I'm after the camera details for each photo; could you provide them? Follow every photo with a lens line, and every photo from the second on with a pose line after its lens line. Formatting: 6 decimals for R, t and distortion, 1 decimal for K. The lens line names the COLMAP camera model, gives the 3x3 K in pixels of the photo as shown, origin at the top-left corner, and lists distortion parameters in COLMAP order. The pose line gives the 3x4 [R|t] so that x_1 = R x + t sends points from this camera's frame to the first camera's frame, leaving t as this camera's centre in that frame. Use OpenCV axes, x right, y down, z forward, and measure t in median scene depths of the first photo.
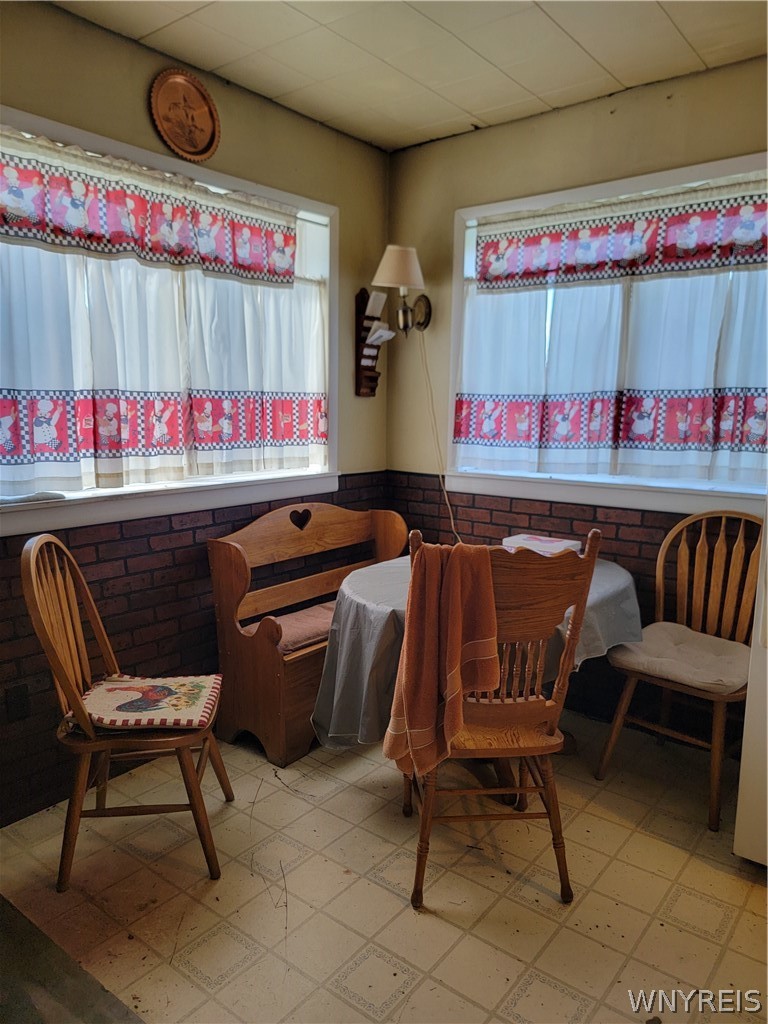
lens RADIAL K [[715.7, 0, 380.7], [0, 715.7, 532.0], [0, 0, 1]] dist [0.007999, 0.001980]
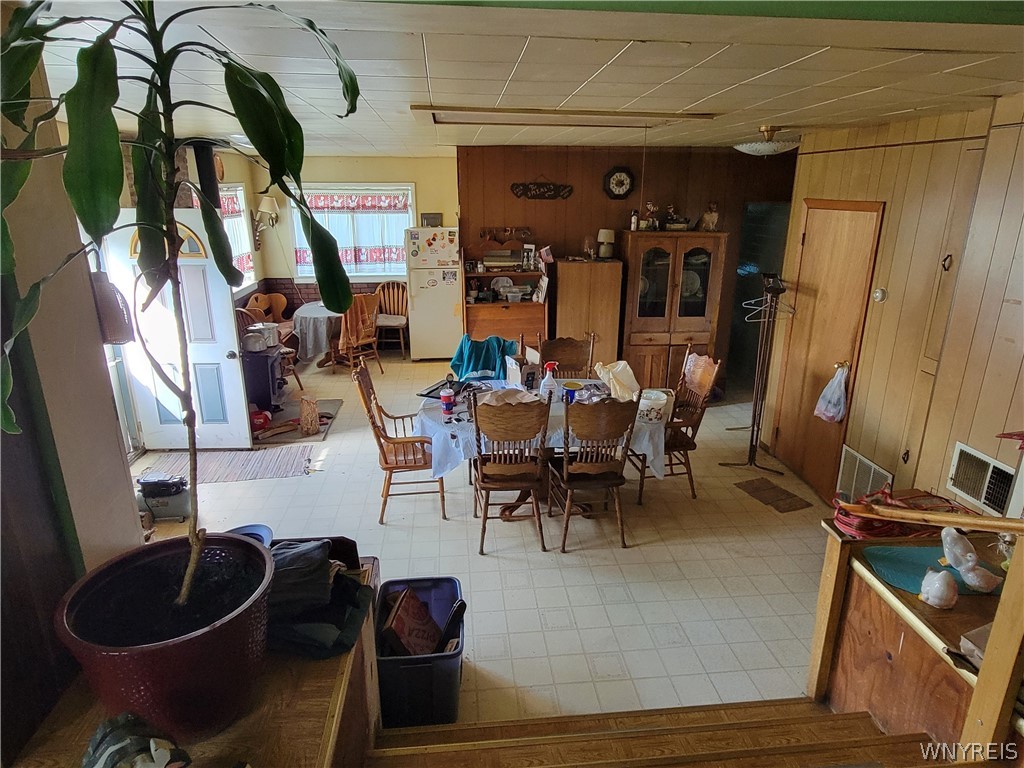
lens RADIAL K [[612.0, 0, 512.5], [0, 612.0, 382.6], [0, 0, 1]] dist [-0.001049, -0.000016]
pose [[0.715311, -0.215572, 0.664724, -1.177063], [0.127894, 0.975547, 0.178747, -0.000269], [-0.687003, -0.042845, 0.725390, -1.593962]]
